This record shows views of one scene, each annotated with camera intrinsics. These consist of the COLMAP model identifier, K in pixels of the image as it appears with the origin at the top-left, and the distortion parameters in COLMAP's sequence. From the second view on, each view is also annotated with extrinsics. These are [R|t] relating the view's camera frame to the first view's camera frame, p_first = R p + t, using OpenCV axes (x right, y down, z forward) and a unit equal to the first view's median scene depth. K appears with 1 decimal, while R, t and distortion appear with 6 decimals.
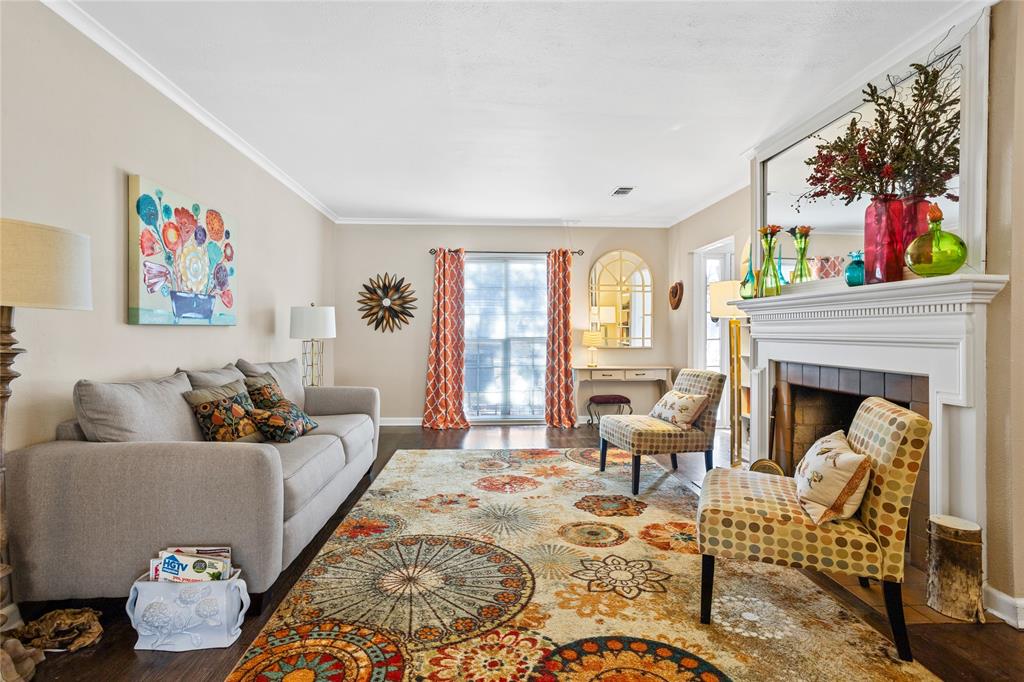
lens RADIAL K [[497.1, 0, 502.6], [0, 497.1, 326.4], [0, 0, 1]] dist [-0.037077, 0.015329]
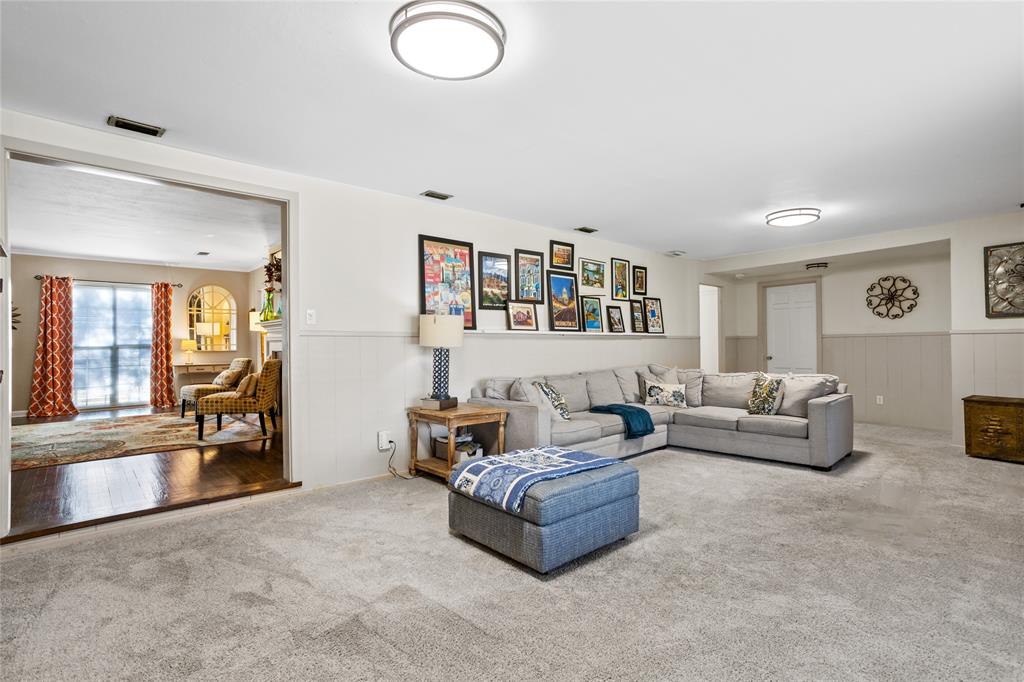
lens RADIAL K [[497.1, 0, 532.7], [0, 497.1, 339.8], [0, 0, 1]] dist [-0.037077, 0.015329]
pose [[0.760400, -0.003385, 0.649446, 0.021767], [0.003213, 0.999994, 0.001450, 0.018617], [-0.649447, 0.000984, 0.760406, -1.415016]]
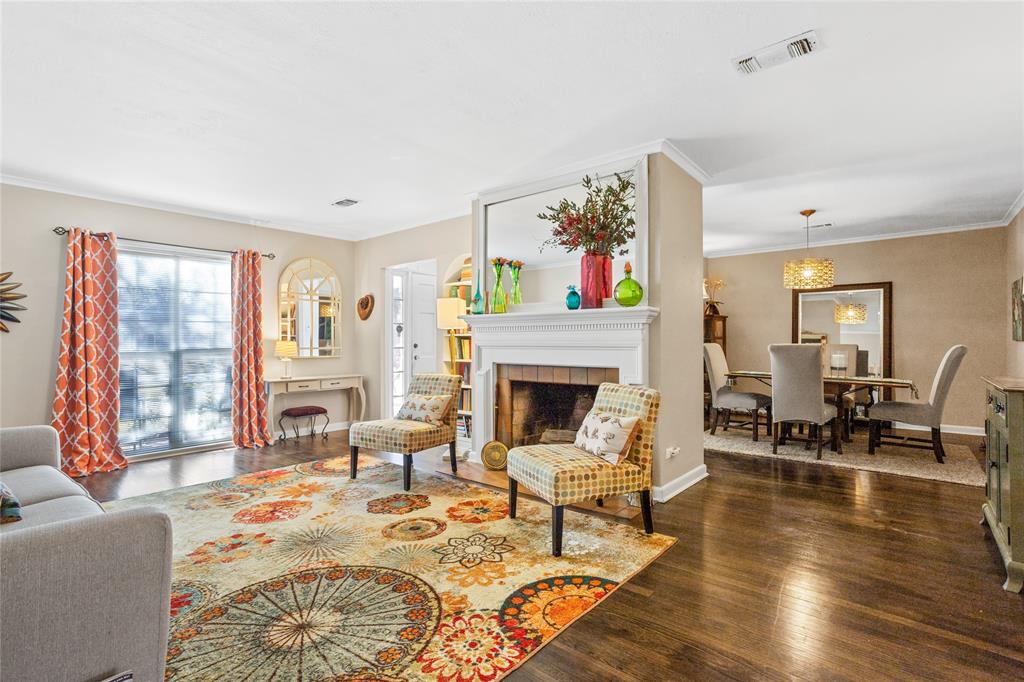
lens RADIAL K [[497.1, 0, 500.4], [0, 497.1, 341.0], [0, 0, 1]] dist [-0.037077, 0.015329]
pose [[0.688767, -0.006187, 0.724956, -0.401071], [-0.001887, 0.999945, 0.010326, -0.001869], [-0.724980, -0.008480, 0.688717, 0.105444]]
